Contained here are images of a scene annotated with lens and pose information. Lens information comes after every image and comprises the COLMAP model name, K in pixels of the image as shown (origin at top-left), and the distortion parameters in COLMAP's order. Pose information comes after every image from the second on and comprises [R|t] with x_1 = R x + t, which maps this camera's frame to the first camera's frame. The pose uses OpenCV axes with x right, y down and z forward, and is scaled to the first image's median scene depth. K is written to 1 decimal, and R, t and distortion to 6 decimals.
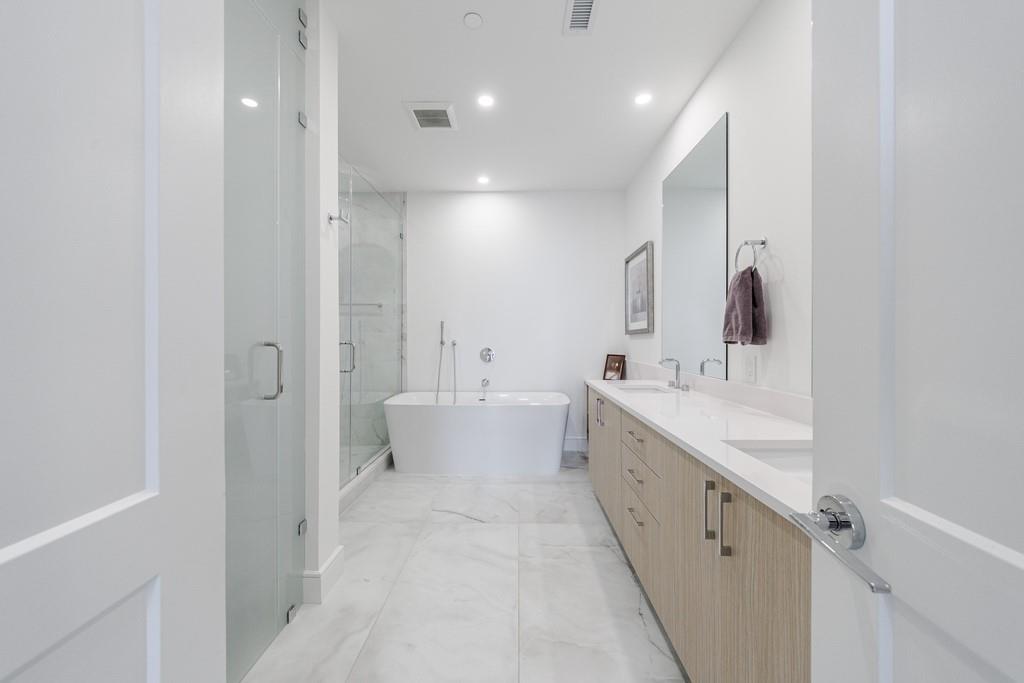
lens RADIAL K [[380.1, 0, 511.0], [0, 380.1, 338.8], [0, 0, 1]] dist [-0.003292, -0.000182]
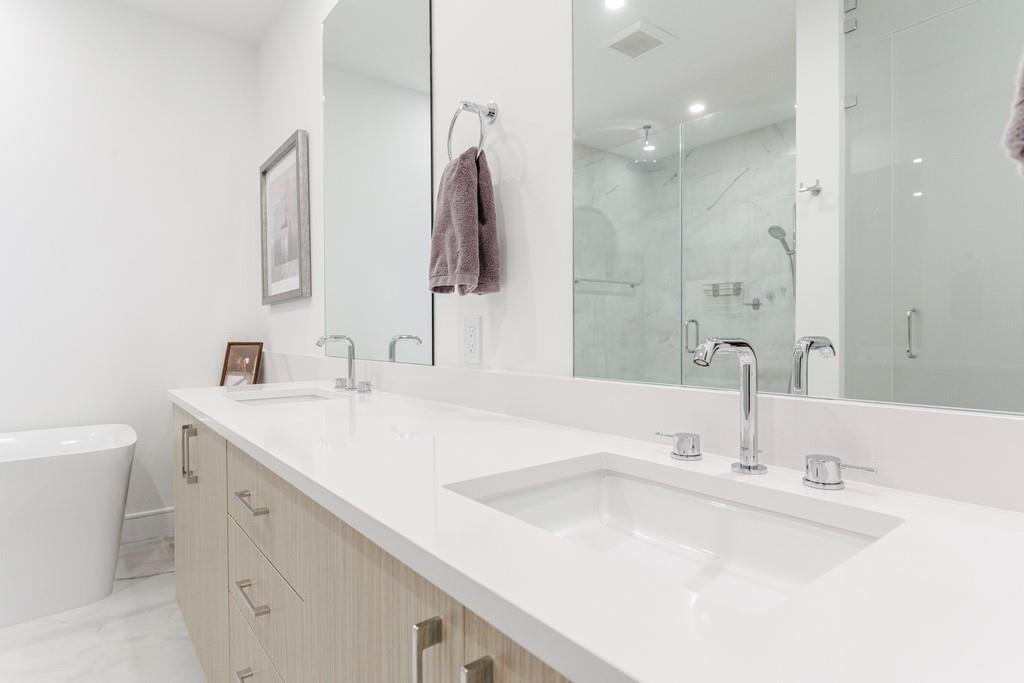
lens RADIAL K [[557.3, 0, 512.5], [0, 557.3, 338.8], [0, 0, 1]] dist [0.000565, -0.000106]
pose [[0.773120, -0.014314, 0.634099, 0.074690], [0.006819, 0.999875, 0.014256, 0.032023], [-0.634224, -0.006698, 0.773121, 0.157656]]
